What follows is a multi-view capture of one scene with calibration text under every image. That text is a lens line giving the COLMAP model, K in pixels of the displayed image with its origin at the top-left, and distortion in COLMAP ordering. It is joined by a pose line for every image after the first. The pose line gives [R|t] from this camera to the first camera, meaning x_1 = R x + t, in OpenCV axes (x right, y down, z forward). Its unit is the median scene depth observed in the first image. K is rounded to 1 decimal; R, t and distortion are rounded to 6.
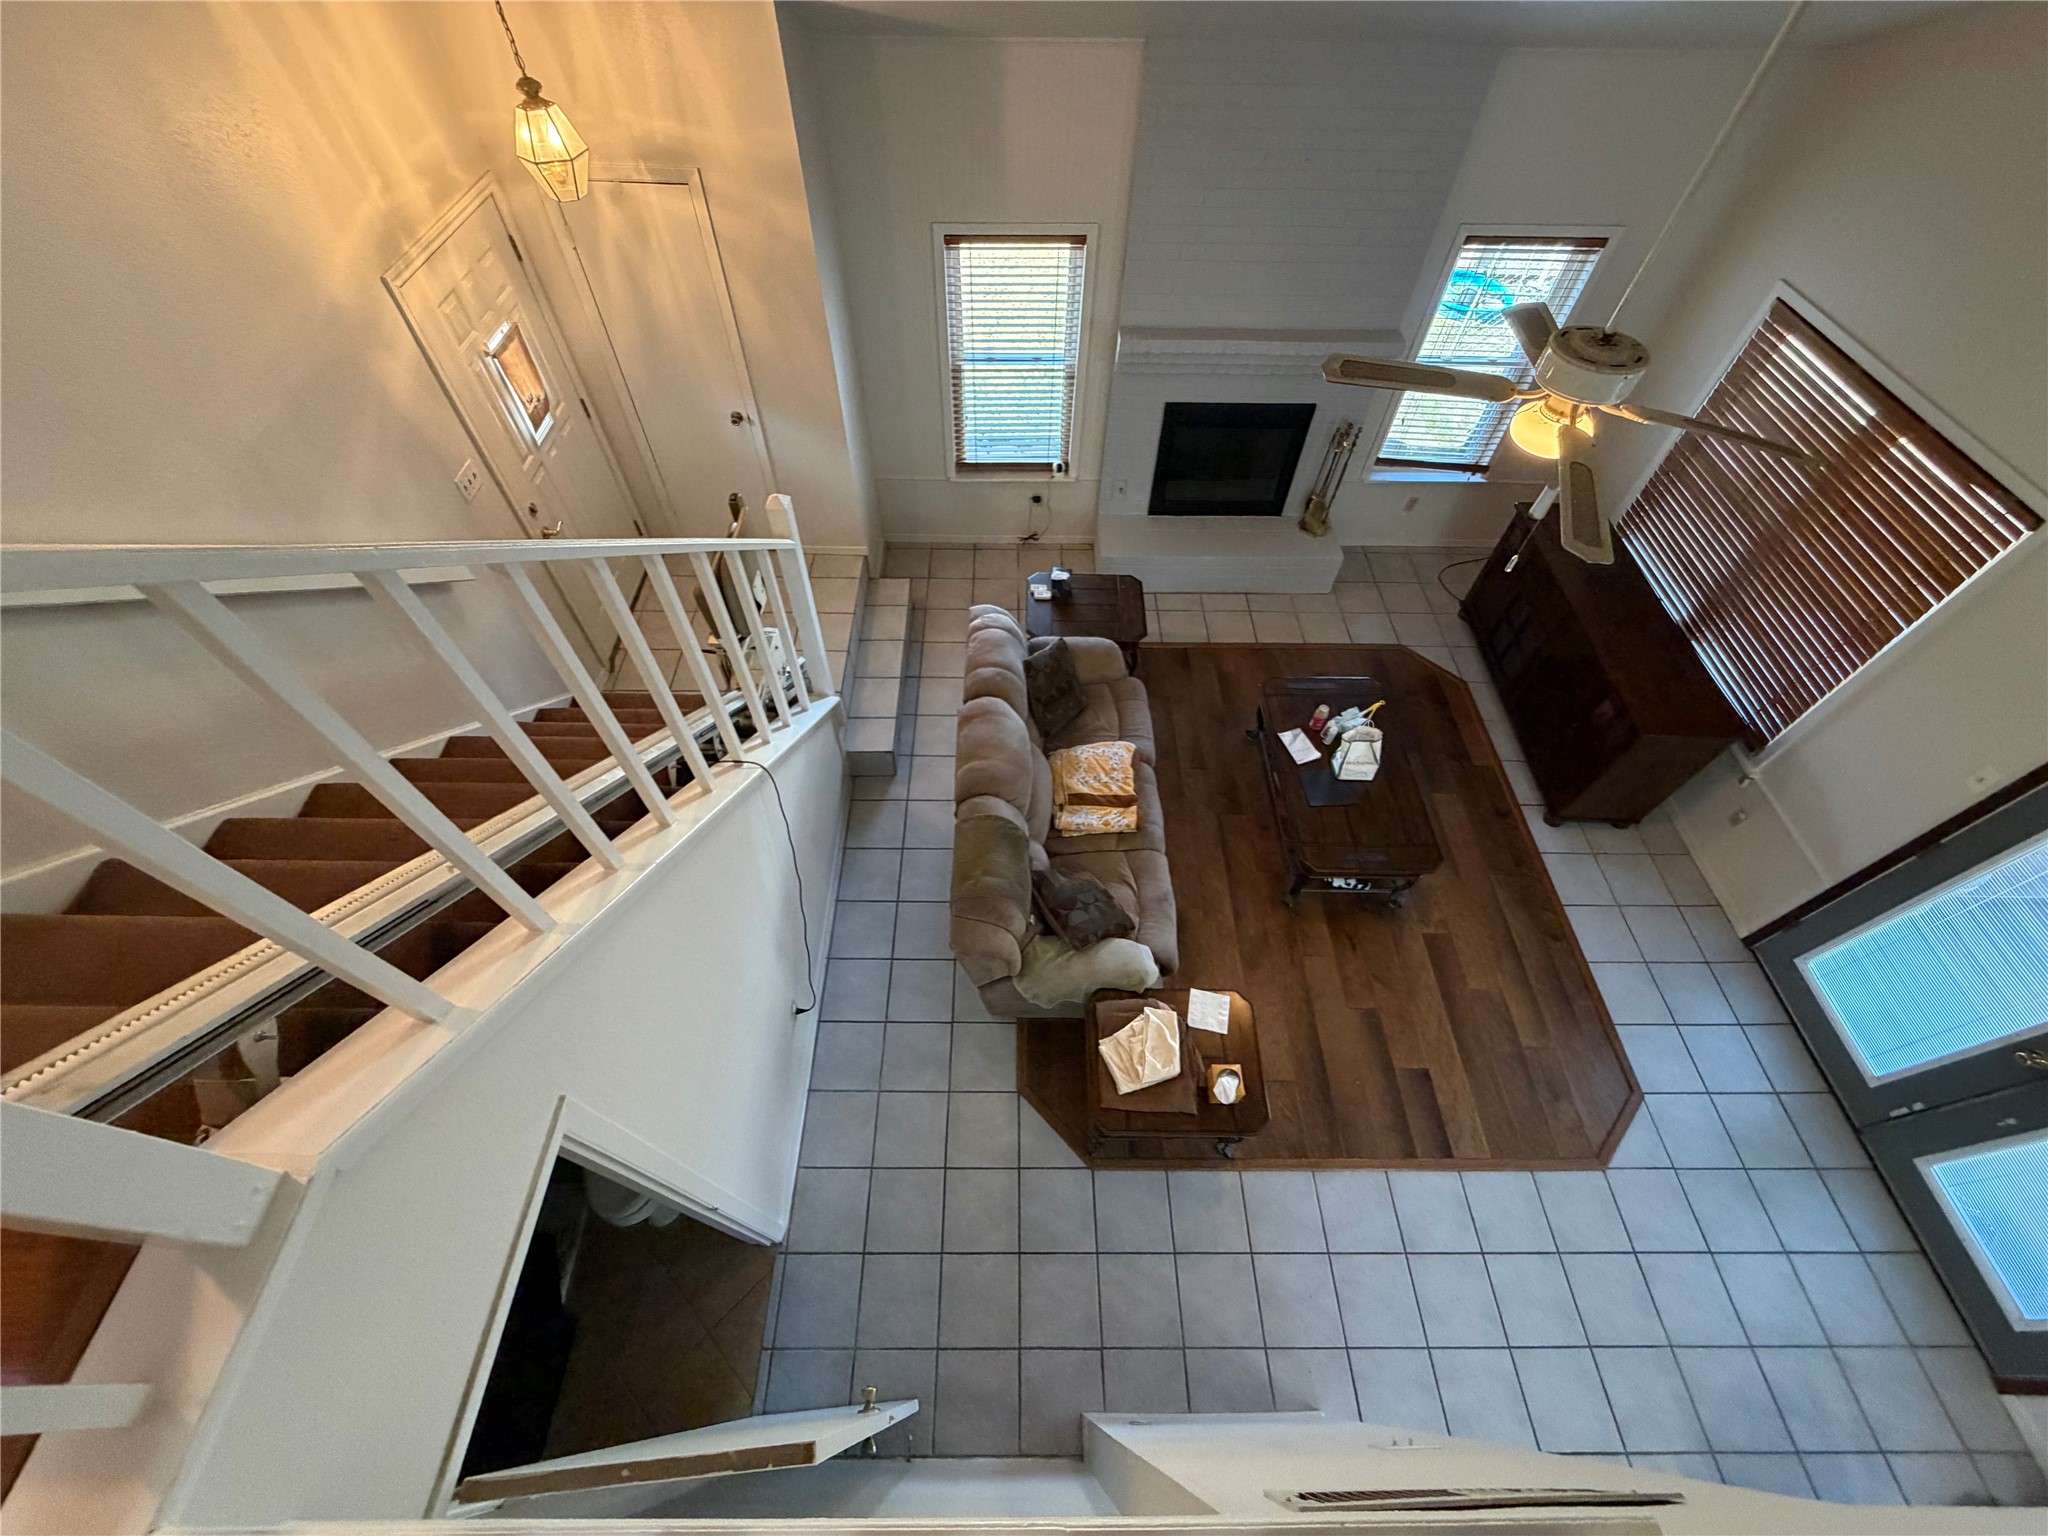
lens RADIAL K [[814.1, 0, 1023.8], [0, 814.1, 773.3], [0, 0, 1]] dist [-0.001411, 0.000328]
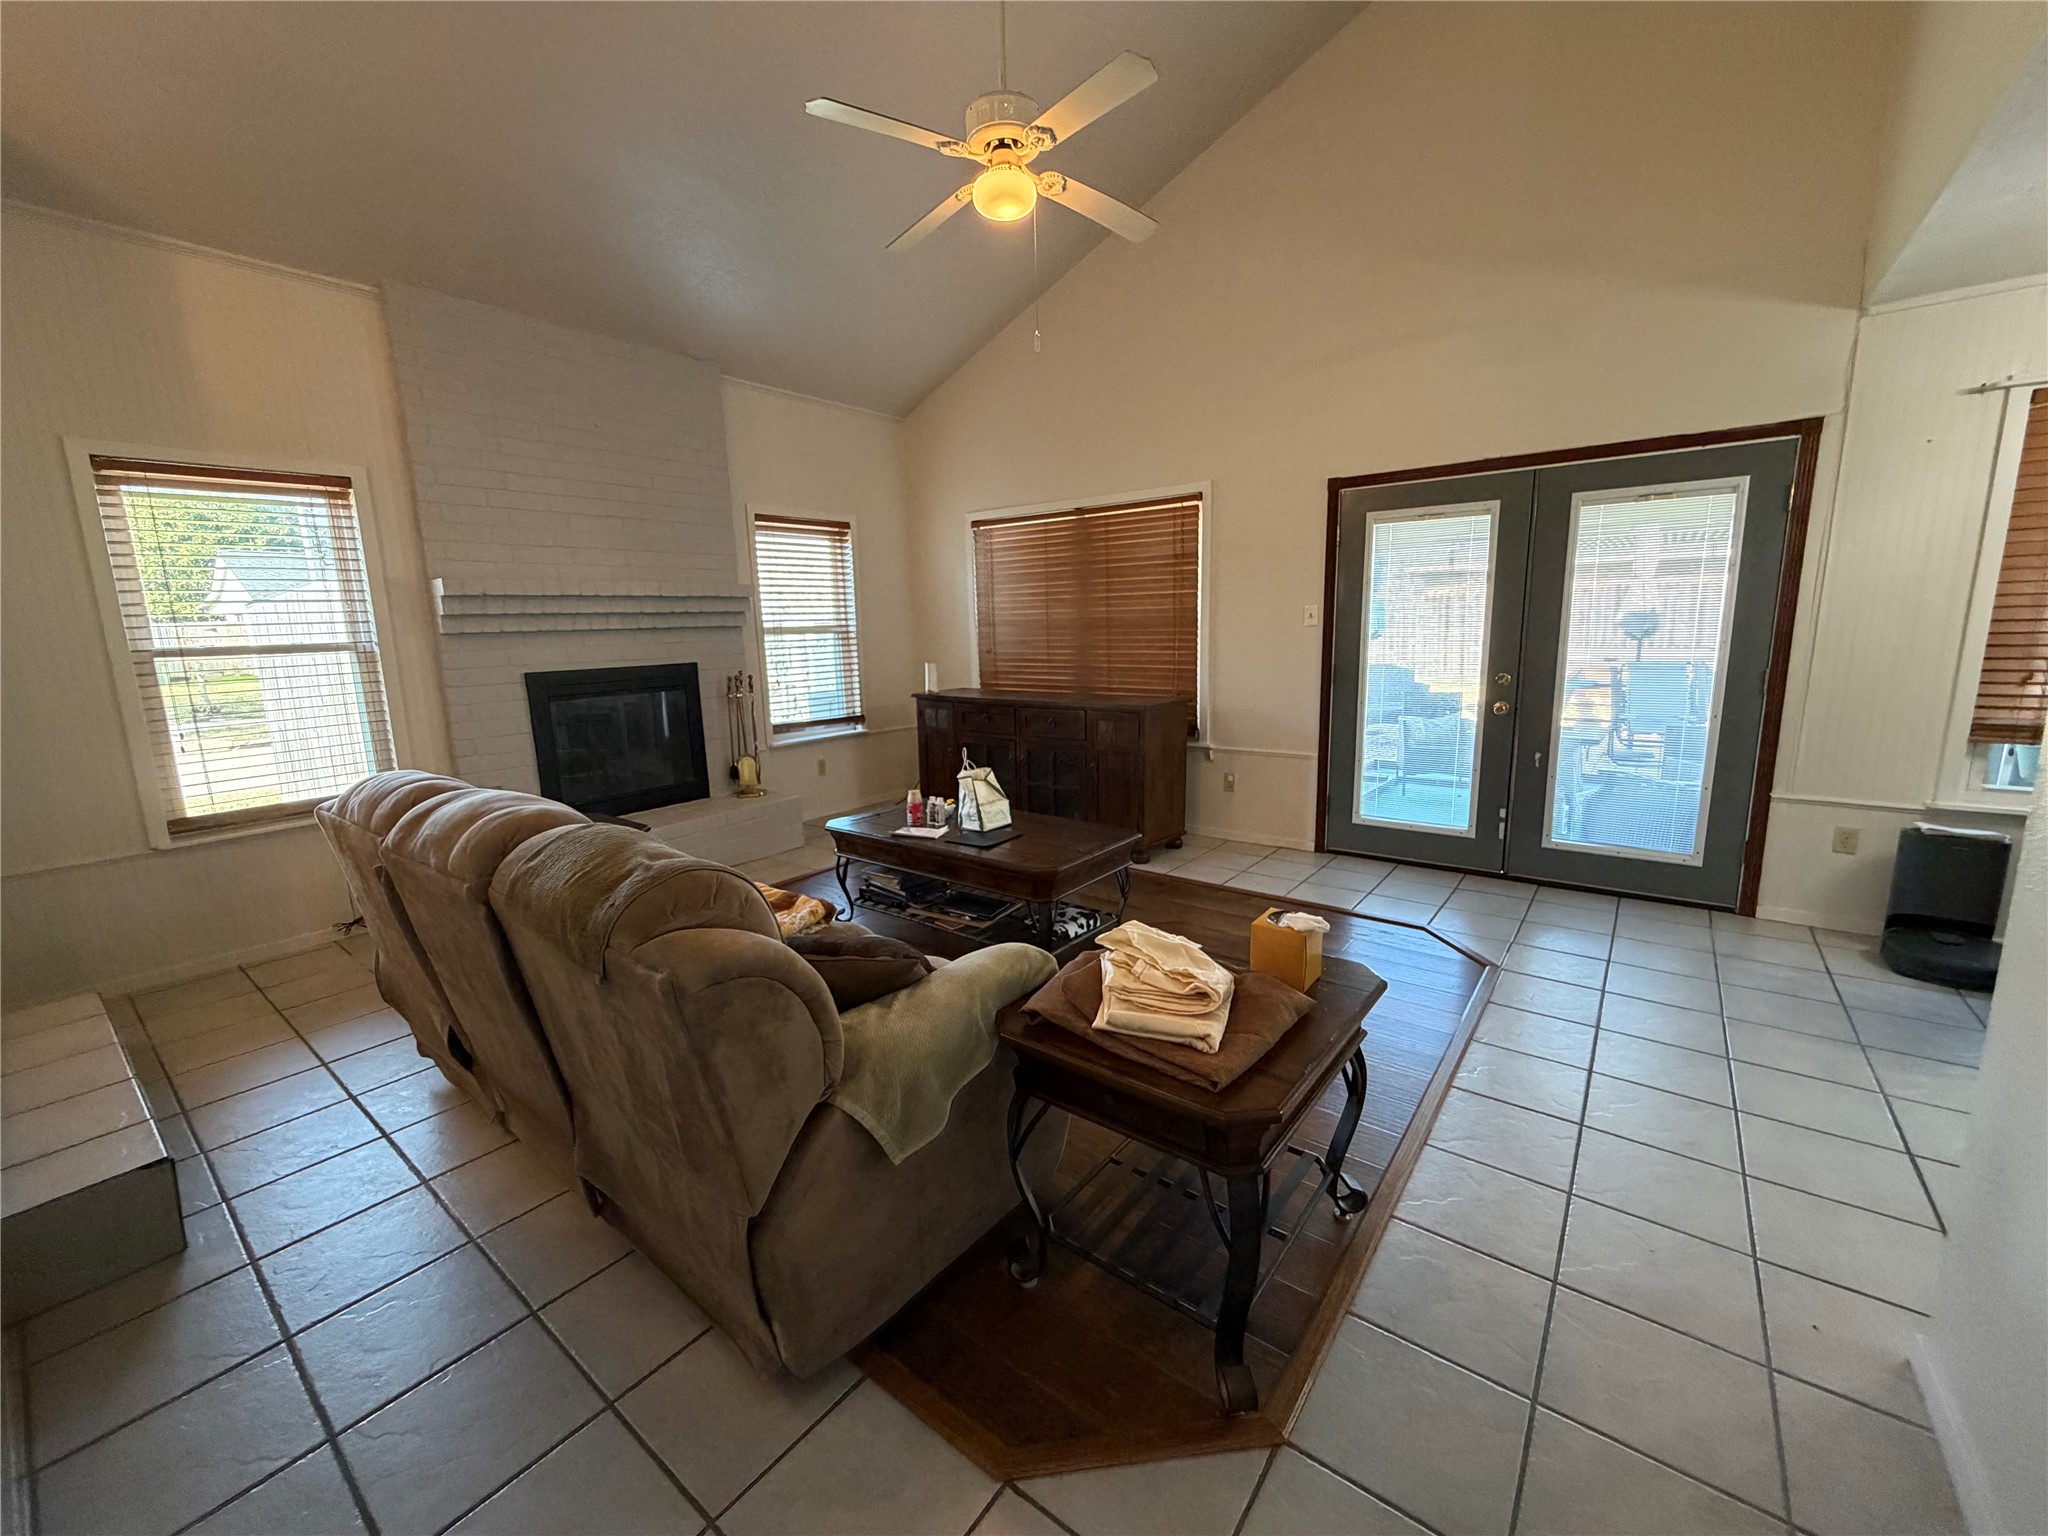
lens RADIAL K [[814.1, 0, 1019.7], [0, 814.1, 765.8], [0, 0, 1]] dist [-0.001411, 0.000328]
pose [[0.618409, -0.169114, 0.767444, -0.192448], [0.658068, 0.645239, -0.388089, 0.298849], [-0.429554, 0.745028, 0.510311, 0.533440]]
